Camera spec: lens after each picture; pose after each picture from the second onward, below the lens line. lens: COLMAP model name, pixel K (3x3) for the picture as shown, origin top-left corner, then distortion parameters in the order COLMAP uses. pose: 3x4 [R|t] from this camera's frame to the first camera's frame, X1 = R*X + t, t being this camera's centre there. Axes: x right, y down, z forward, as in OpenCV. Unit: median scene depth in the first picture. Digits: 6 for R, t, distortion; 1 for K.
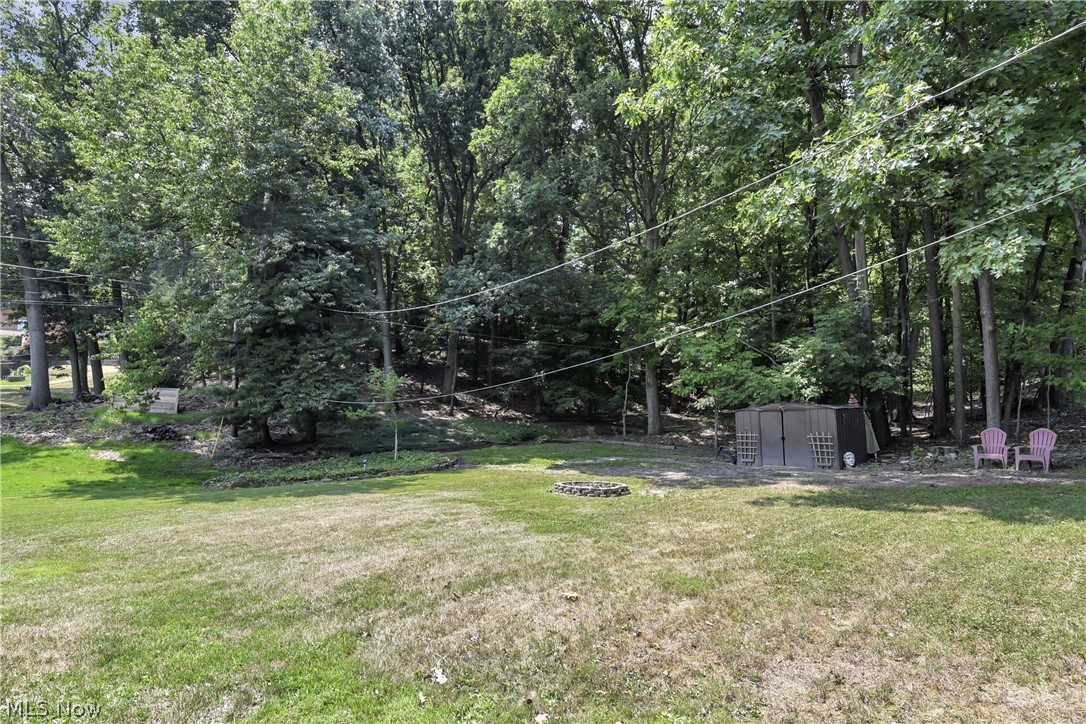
lens RADIAL K [[488.5, 0, 540.1], [0, 488.5, 371.5], [0, 0, 1]] dist [-0.004188, -0.007884]
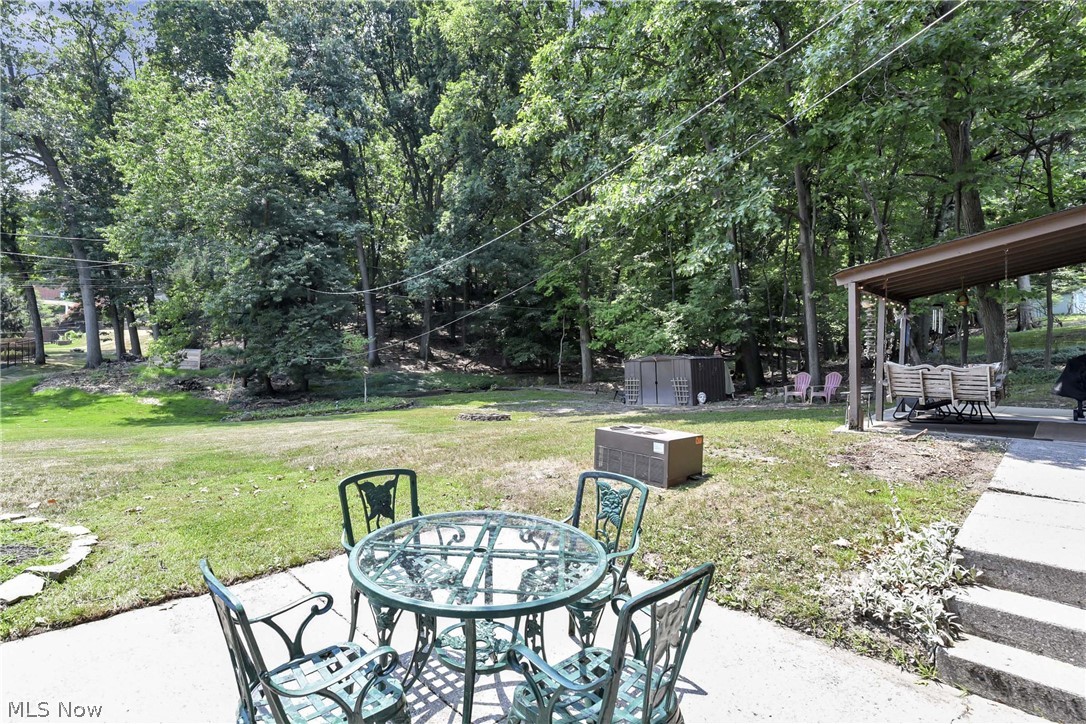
lens RADIAL K [[513.3, 0, 539.7], [0, 513.3, 345.0], [0, 0, 1]] dist [-0.022978, -0.000611]
pose [[0.998805, -0.013218, -0.047051, 0.211216], [0.015020, 0.999159, 0.038152, -0.014246], [0.046507, -0.038813, 0.998164, -0.293023]]
